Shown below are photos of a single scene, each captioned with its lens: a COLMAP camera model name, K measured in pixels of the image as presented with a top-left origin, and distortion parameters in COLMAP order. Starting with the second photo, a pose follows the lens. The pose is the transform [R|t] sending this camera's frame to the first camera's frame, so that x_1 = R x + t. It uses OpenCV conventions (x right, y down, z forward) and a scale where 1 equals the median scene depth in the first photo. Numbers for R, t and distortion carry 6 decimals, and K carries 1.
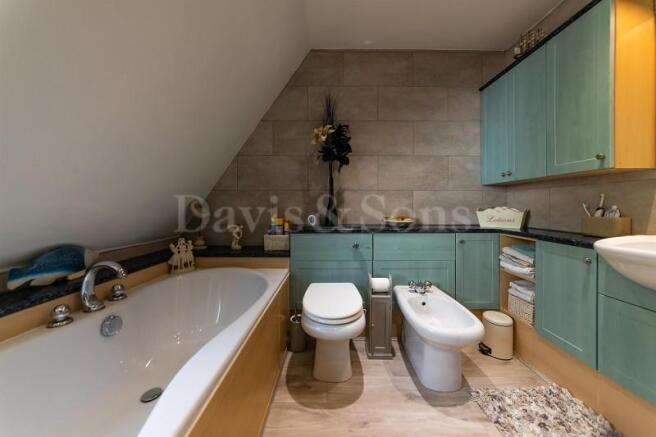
lens RADIAL K [[232.1, 0, 329.4], [0, 232.1, 204.5], [0, 0, 1]] dist [-0.005356, 0.000283]
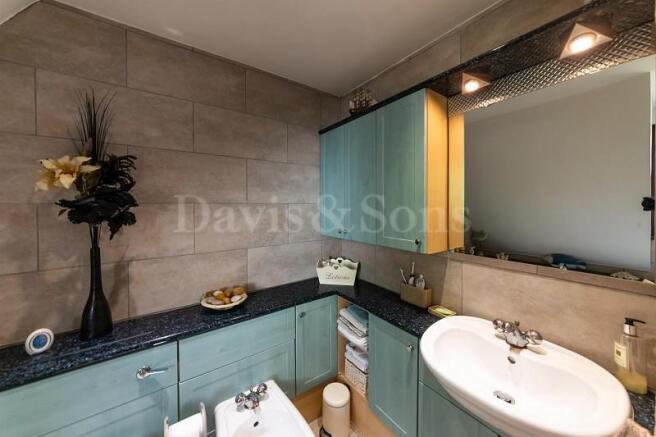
lens RADIAL K [[232.1, 0, 329.4], [0, 232.1, 204.5], [0, 0, 1]] dist [-0.005356, 0.000283]
pose [[0.813779, -0.007813, 0.581121, 0.160778], [0.003322, 0.999956, 0.008792, -0.249269], [-0.581164, -0.005224, 0.813769, 0.248747]]
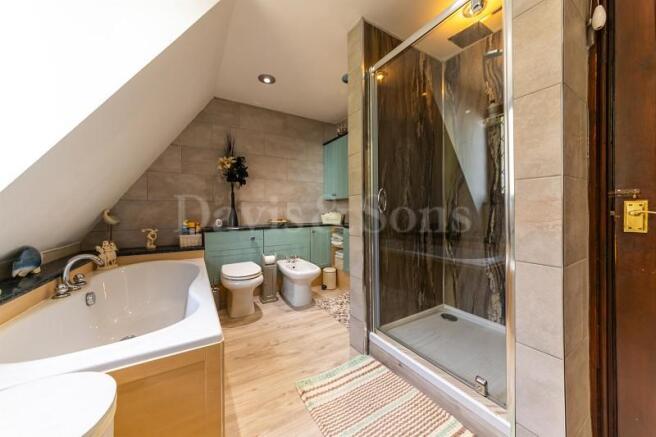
lens RADIAL K [[232.4, 0, 329.2], [0, 232.4, 211.5], [0, 0, 1]] dist [-0.000097, -0.000015]
pose [[0.854743, -0.008652, 0.518980, -0.253708], [0.004170, 0.999943, 0.009803, -0.013832], [-0.519035, -0.006215, 0.854730, -0.596293]]
